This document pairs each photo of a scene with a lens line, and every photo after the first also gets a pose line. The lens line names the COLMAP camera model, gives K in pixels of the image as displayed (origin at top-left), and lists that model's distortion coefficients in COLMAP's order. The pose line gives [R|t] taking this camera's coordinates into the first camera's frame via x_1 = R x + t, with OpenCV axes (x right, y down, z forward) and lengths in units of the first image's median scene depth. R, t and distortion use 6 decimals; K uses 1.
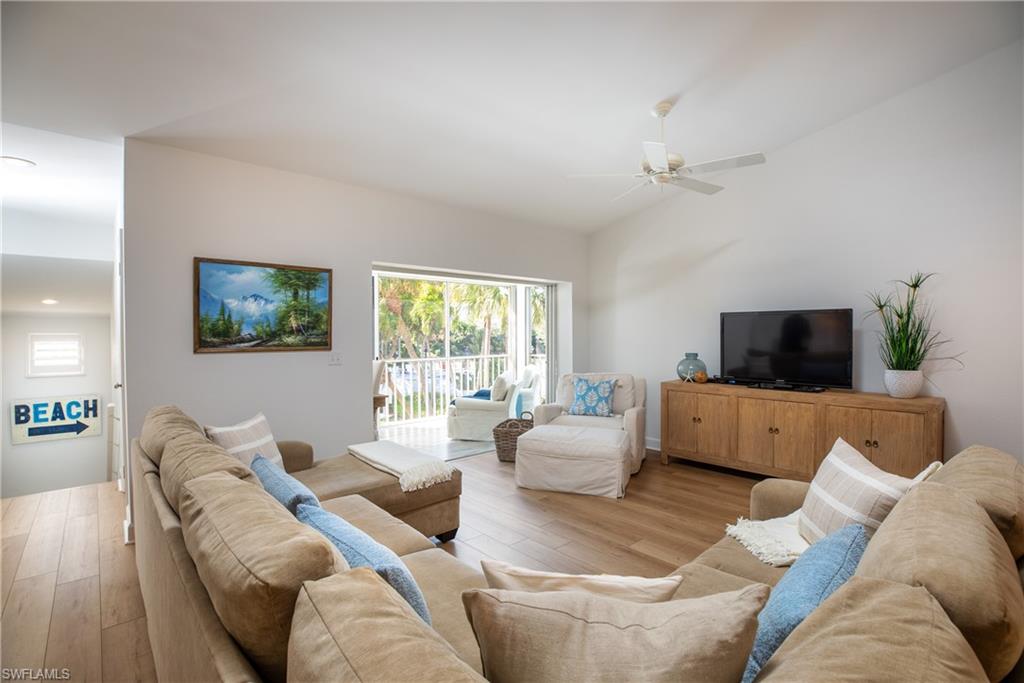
lens RADIAL K [[462.7, 0, 512.8], [0, 462.7, 336.2], [0, 0, 1]] dist [0.003851, 0.000102]
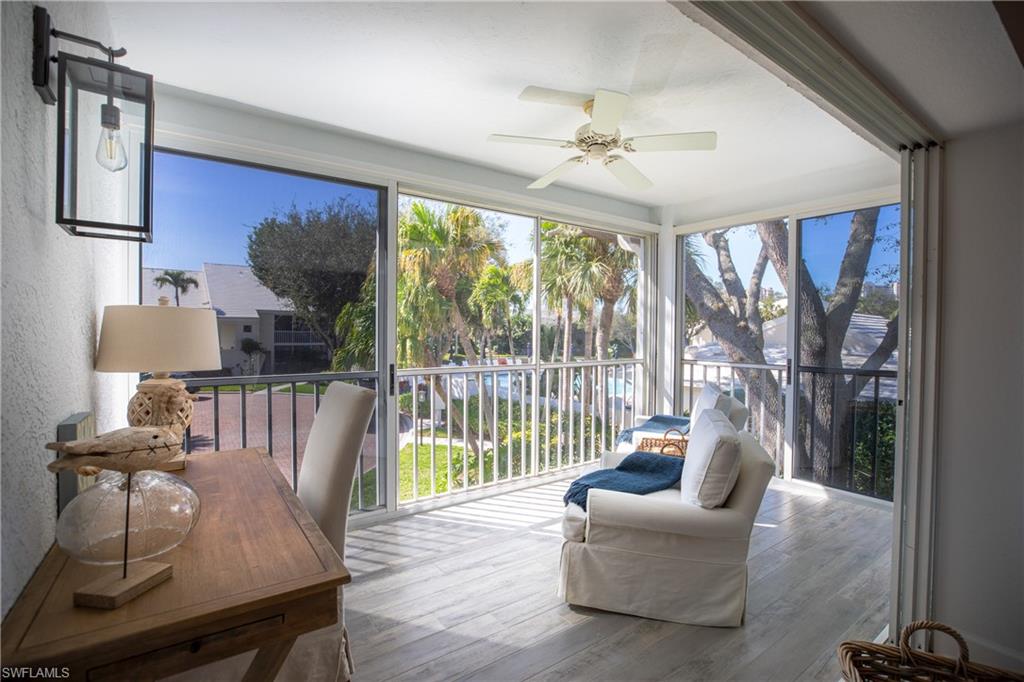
lens RADIAL K [[462.7, 0, 512.8], [0, 462.7, 335.7], [0, 0, 1]] dist [0.003851, 0.000102]
pose [[0.992518, 0.012398, -0.121464, -0.045654], [-0.011584, 0.999905, 0.007407, 0.003417], [0.121544, -0.005944, 0.992568, 0.208947]]
